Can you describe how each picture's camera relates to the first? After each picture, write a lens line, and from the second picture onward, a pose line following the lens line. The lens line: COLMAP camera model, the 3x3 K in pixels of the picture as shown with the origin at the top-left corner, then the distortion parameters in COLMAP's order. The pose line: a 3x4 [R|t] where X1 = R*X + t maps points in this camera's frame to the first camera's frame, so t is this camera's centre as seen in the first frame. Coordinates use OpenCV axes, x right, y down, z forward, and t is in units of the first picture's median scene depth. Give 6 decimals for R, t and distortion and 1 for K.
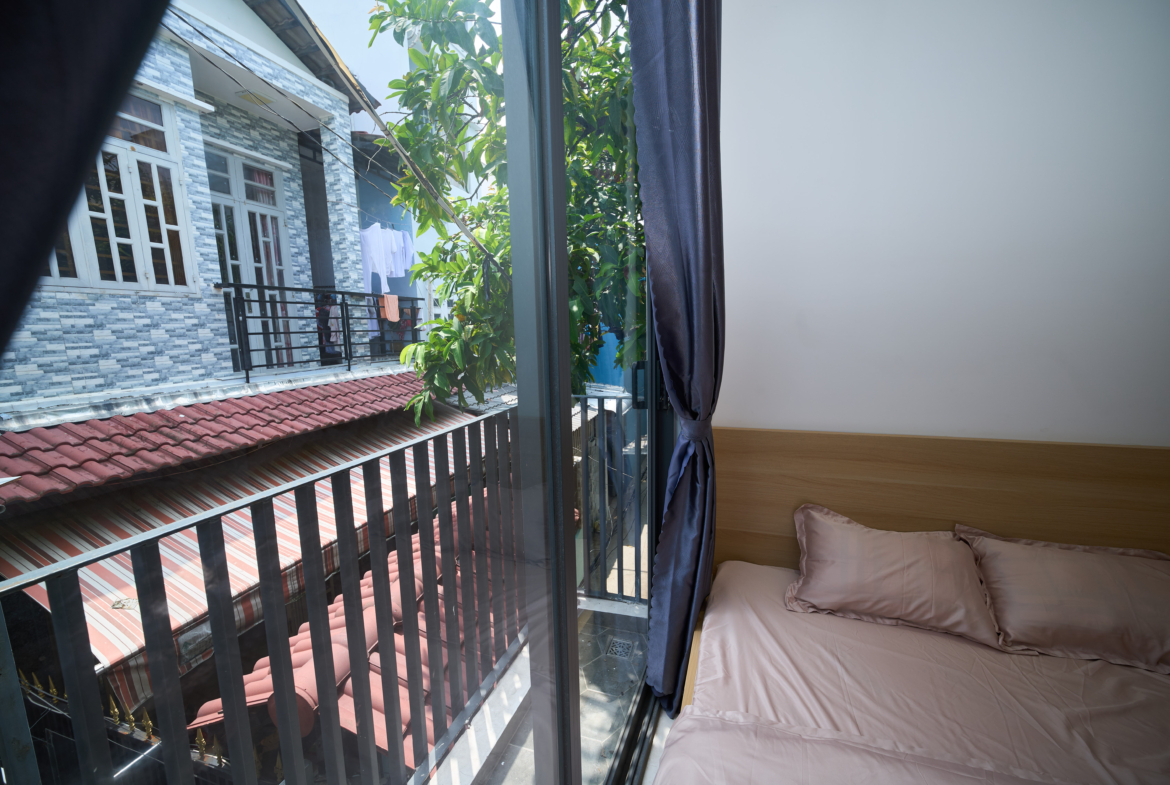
lens RADIAL K [[459.4, 0, 585.0], [0, 459.4, 392.5], [0, 0, 1]] dist [0.000418, 0.000107]
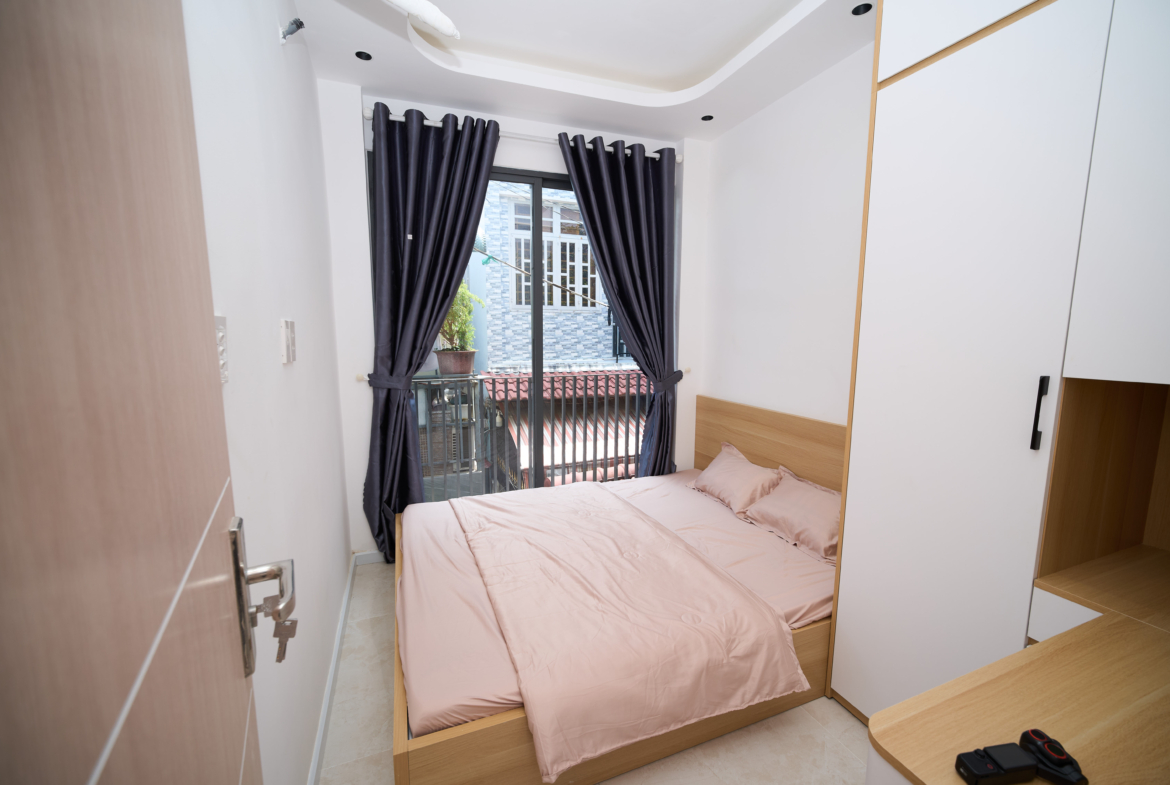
lens RADIAL K [[459.4, 0, 585.0], [0, 459.4, 392.5], [0, 0, 1]] dist [0.000418, 0.000107]
pose [[0.645991, 0.125872, -0.752896, 0.565793], [-0.127405, 0.990255, 0.056240, 0.008756], [0.752638, 0.059593, 0.655732, -0.227018]]
